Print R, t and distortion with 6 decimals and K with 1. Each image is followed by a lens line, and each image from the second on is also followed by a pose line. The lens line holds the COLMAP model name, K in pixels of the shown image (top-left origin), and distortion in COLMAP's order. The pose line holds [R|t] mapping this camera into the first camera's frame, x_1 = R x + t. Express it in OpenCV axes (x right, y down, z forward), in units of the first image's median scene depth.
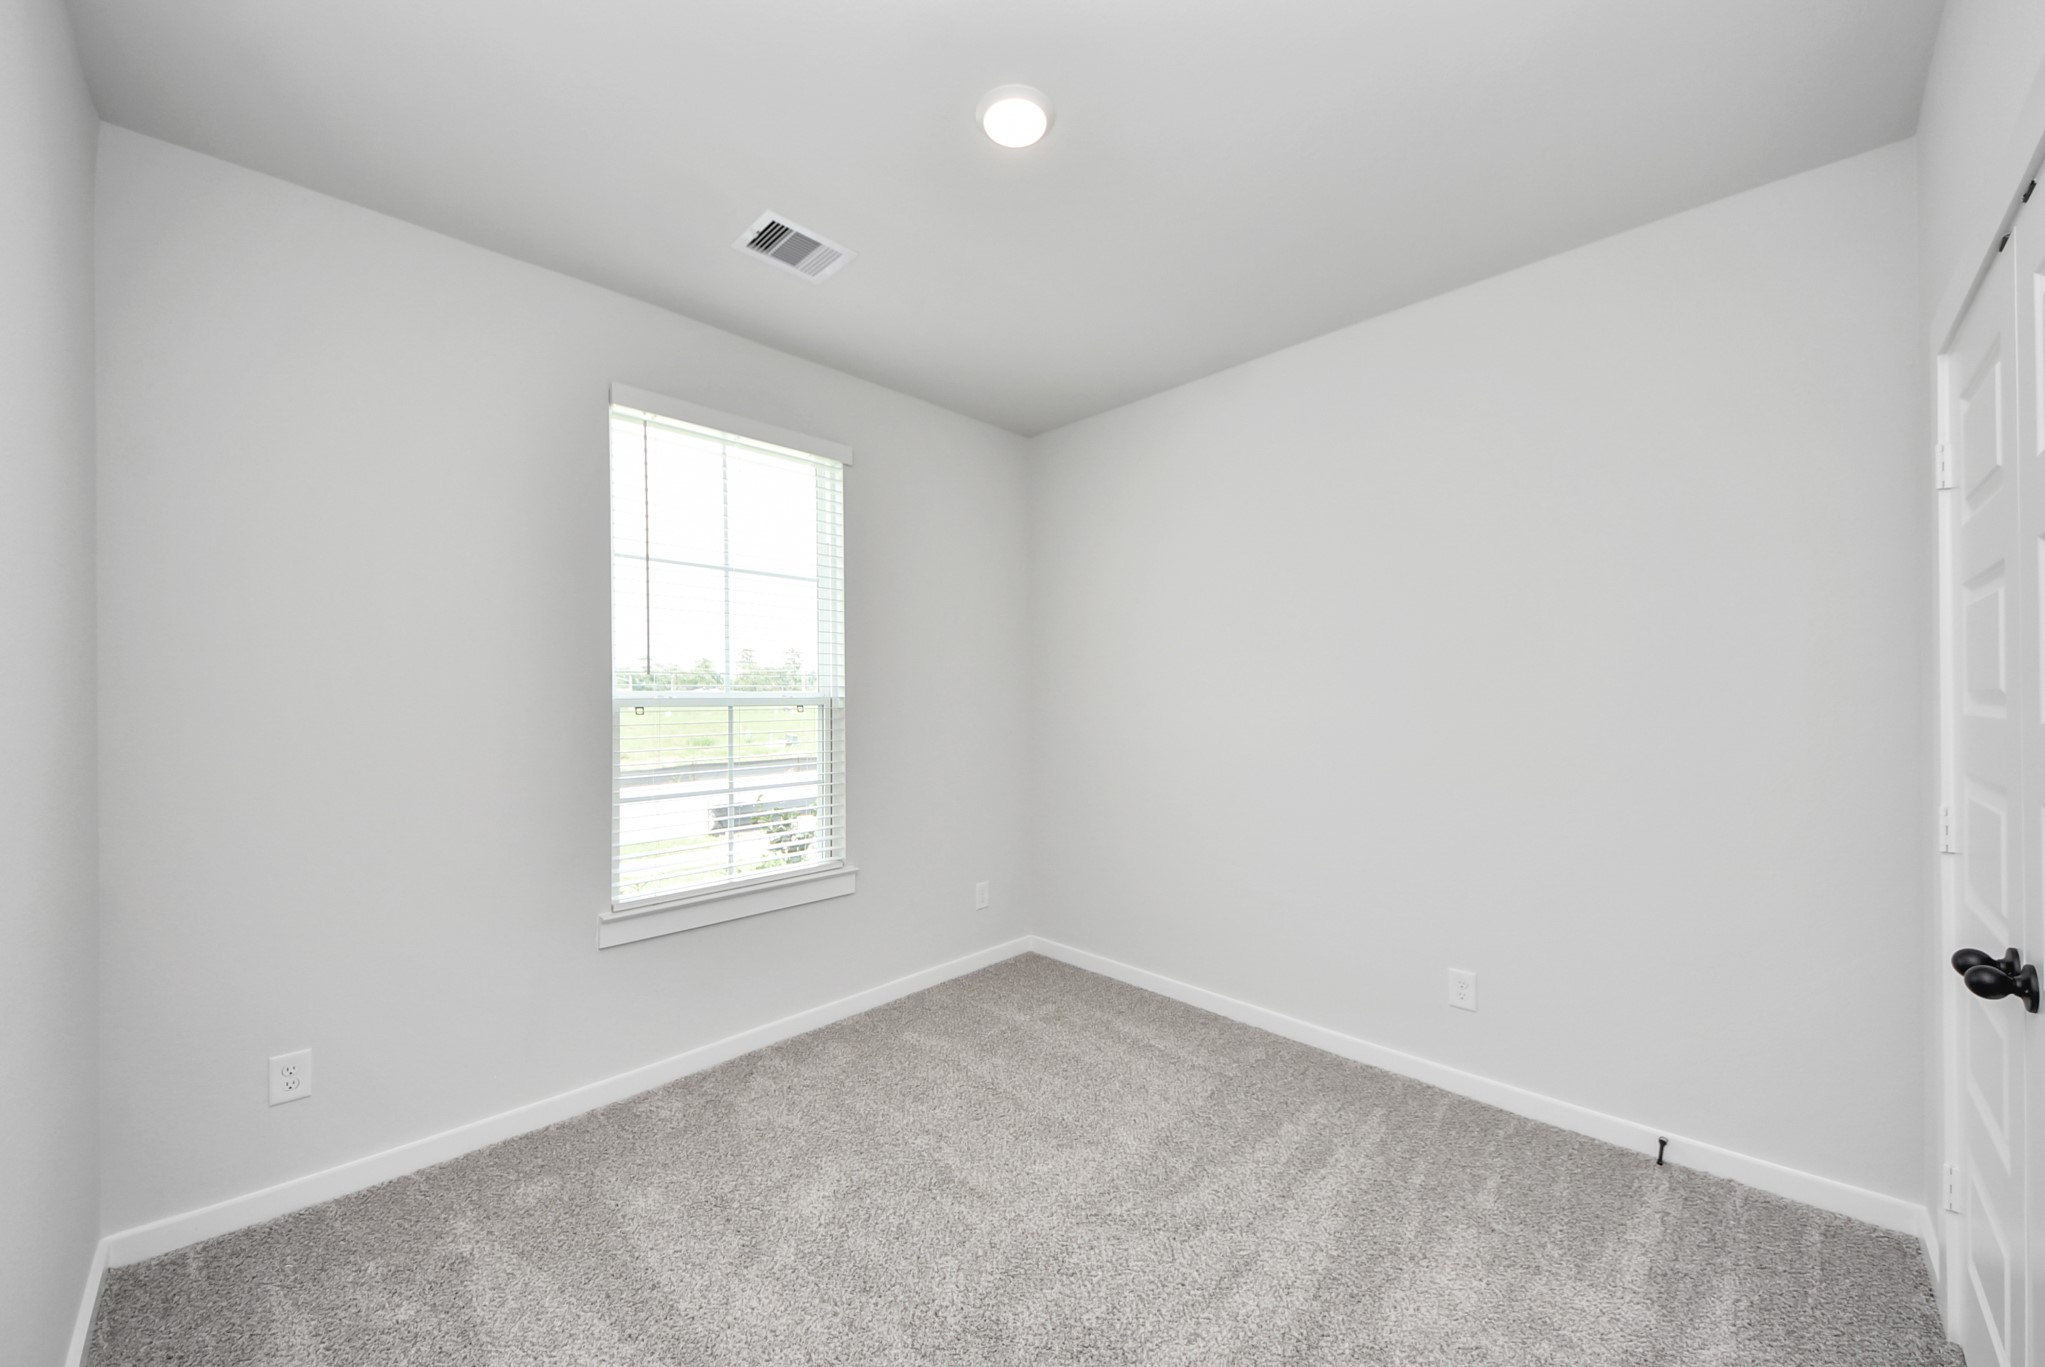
lens RADIAL K [[746.9, 0, 1040.4], [0, 746.9, 691.7], [0, 0, 1]] dist [-0.013270, 0.000097]
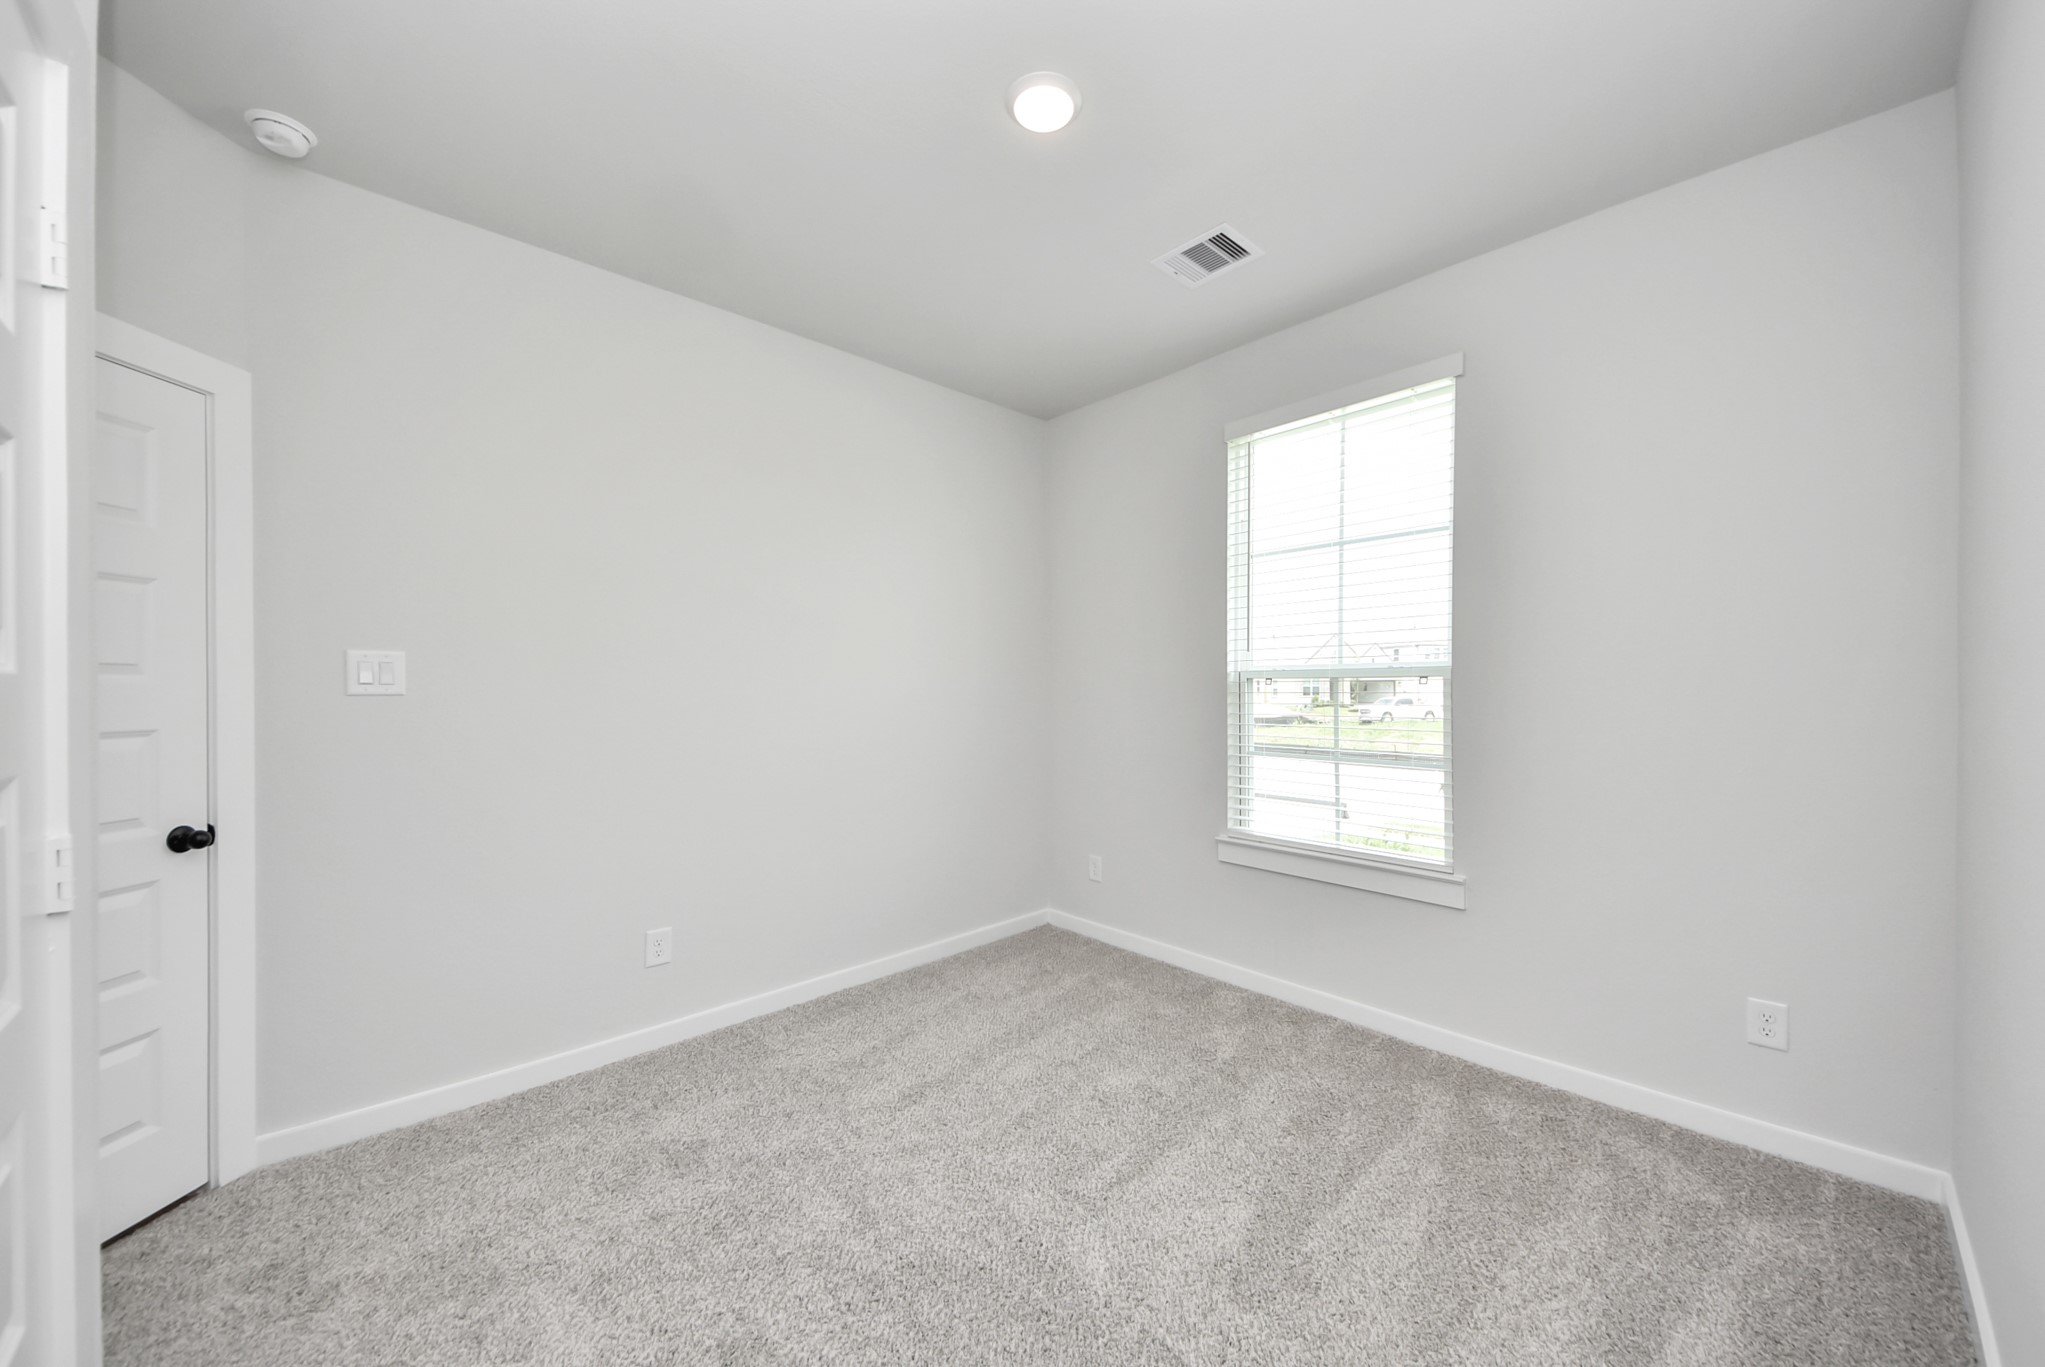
lens RADIAL K [[746.9, 0, 1035.9], [0, 746.9, 694.8], [0, 0, 1]] dist [-0.013270, 0.000097]
pose [[-0.067668, 0.015362, -0.997590, 0.677467], [0.013736, 0.999801, 0.014464, 0.024456], [0.997613, -0.012724, -0.067866, 0.698783]]
